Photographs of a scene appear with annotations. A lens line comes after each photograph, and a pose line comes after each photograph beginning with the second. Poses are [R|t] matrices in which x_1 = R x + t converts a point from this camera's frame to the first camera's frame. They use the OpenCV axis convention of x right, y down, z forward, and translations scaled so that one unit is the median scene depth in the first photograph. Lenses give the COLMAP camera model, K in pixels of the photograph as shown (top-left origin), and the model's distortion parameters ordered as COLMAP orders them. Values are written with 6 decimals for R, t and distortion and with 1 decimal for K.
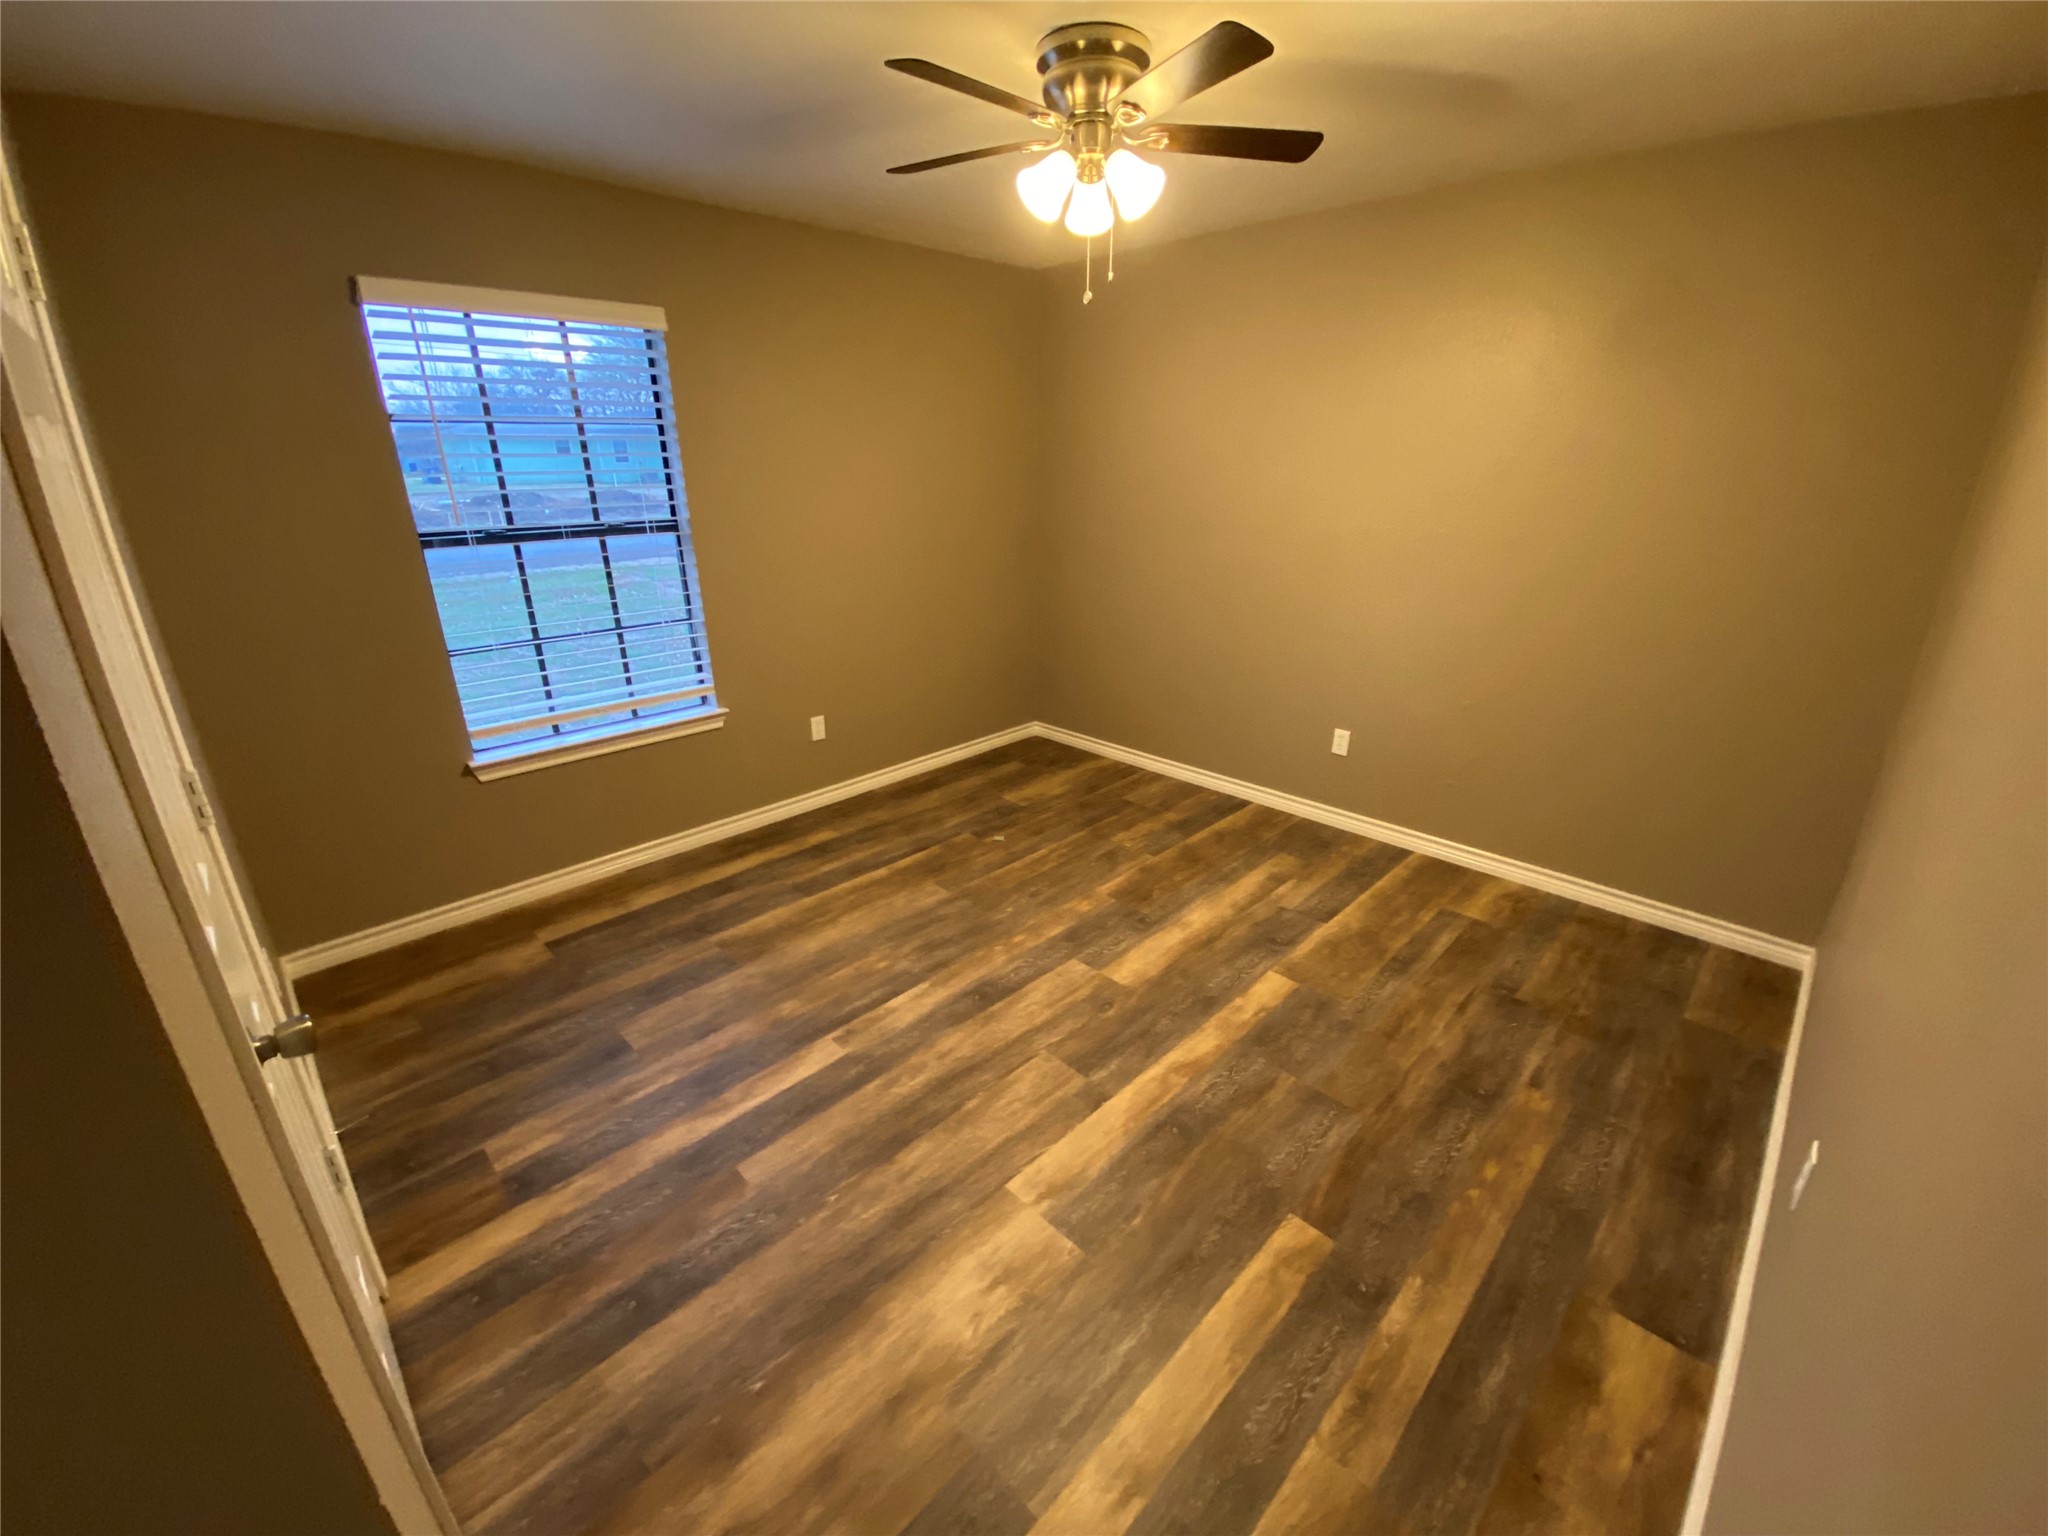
lens RADIAL K [[837.6, 0, 1029.7], [0, 837.6, 749.6], [0, 0, 1]] dist [0.057079, -0.032144]
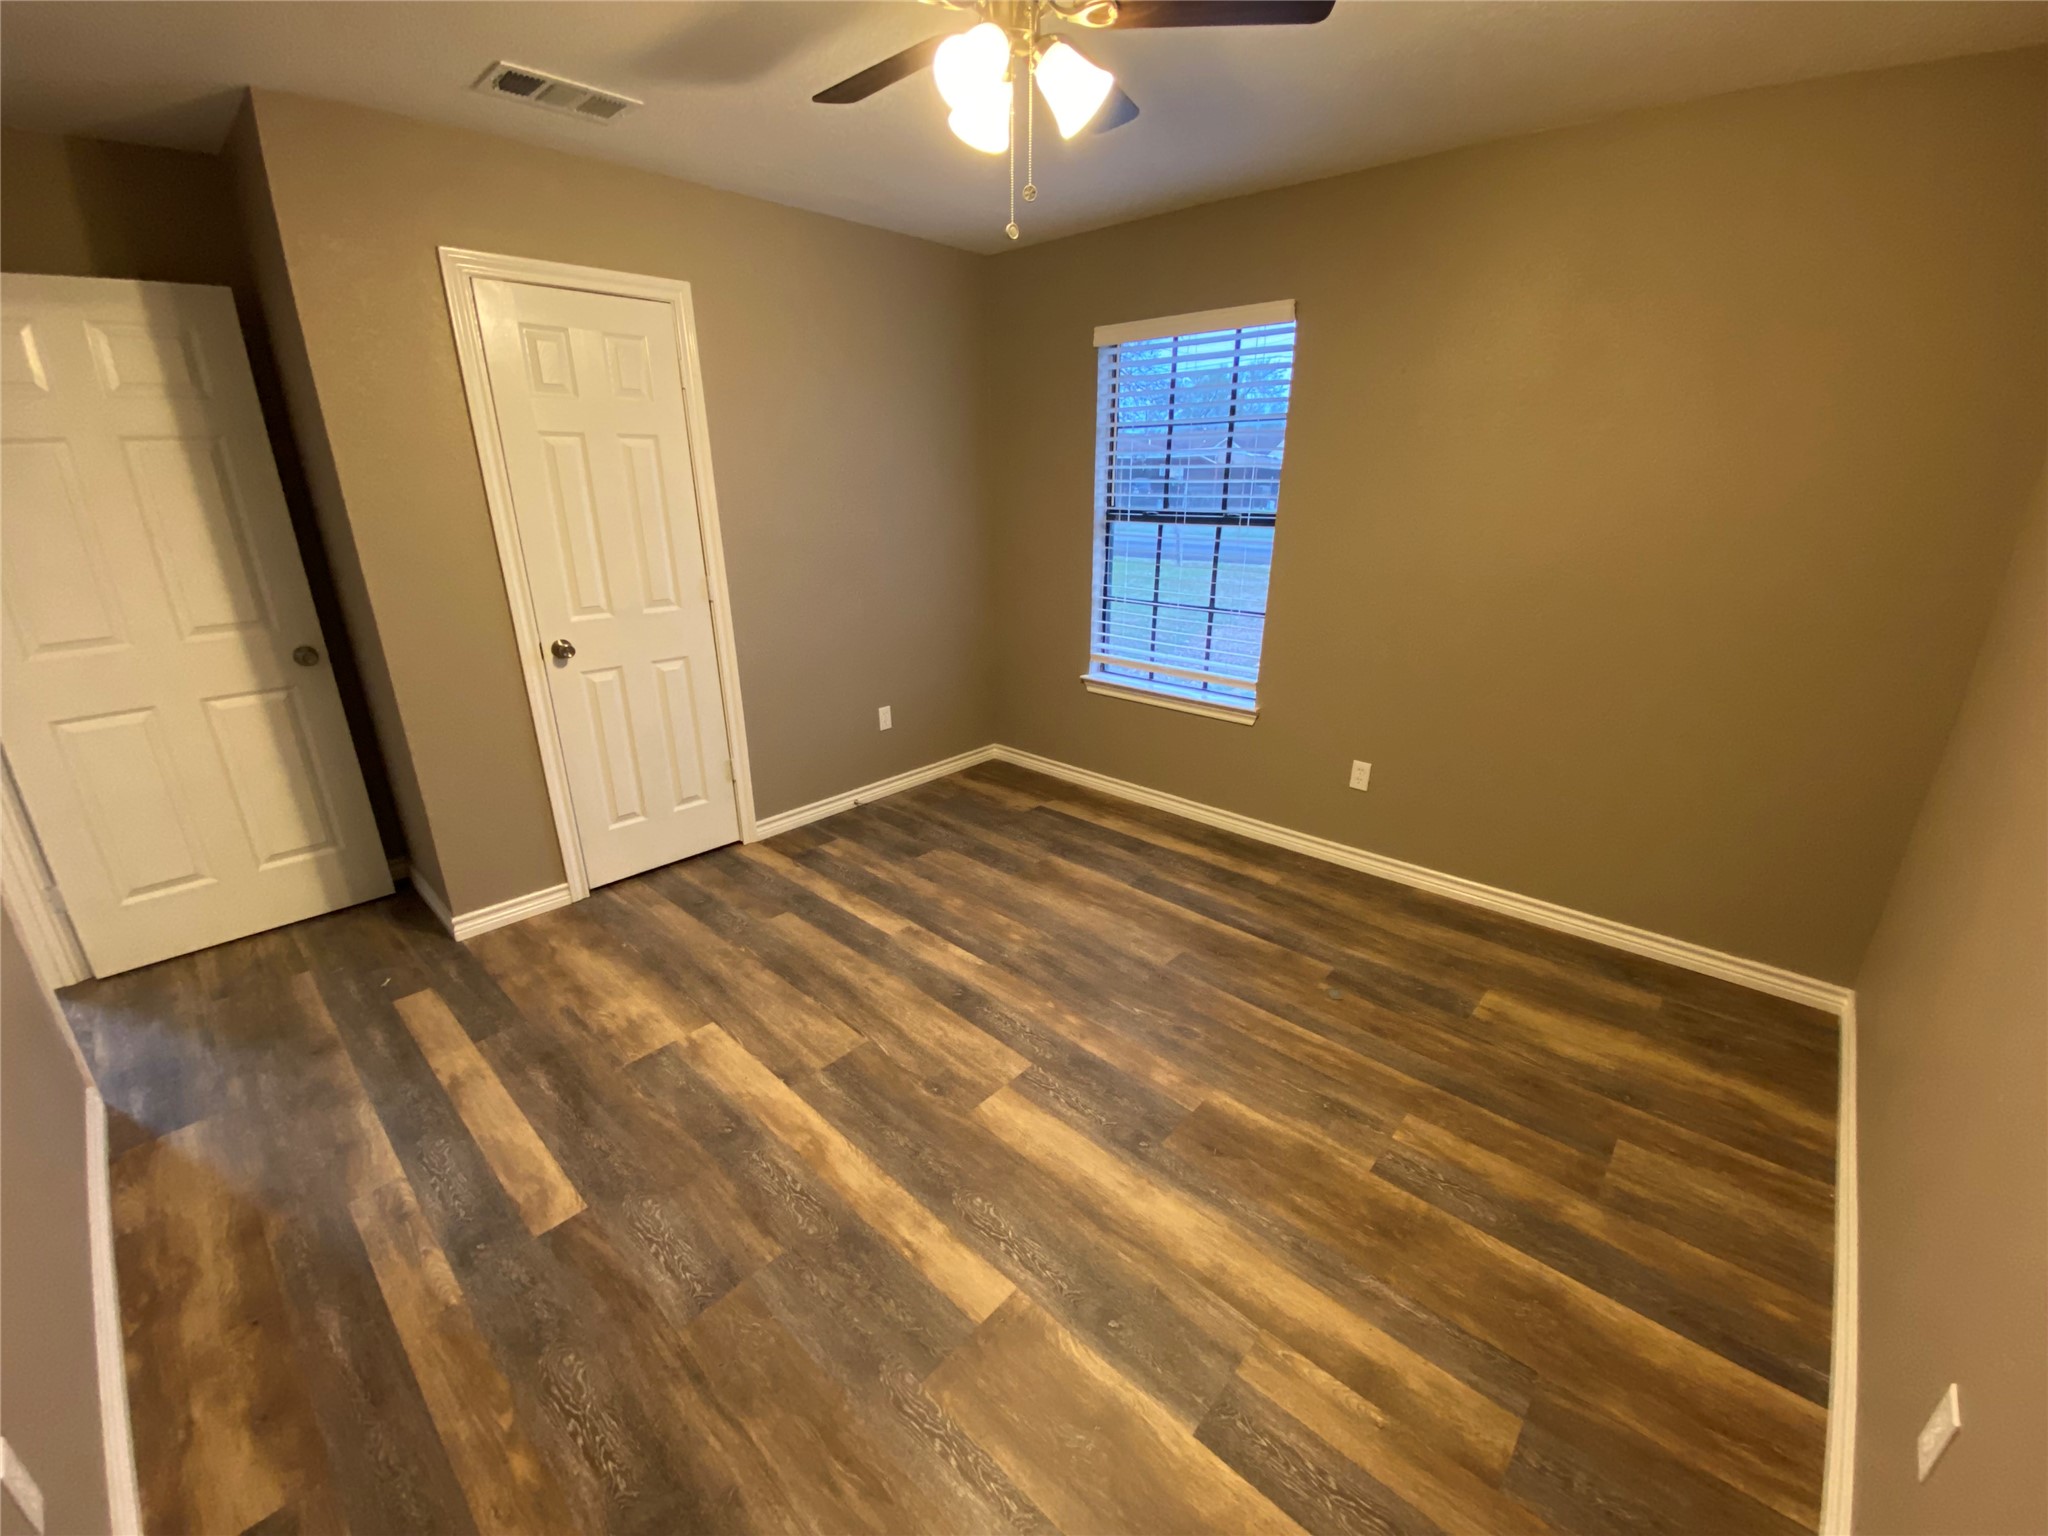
lens RADIAL K [[822.2, 0, 1024.0], [0, 822.2, 768.0], [0, 0, 1]] dist [0.054363, -0.028439]
pose [[0.026611, 0.346530, -0.937661, 0.728780], [-0.321091, 0.891252, 0.320266, -0.271084], [0.946674, 0.292553, 0.134985, 0.822253]]
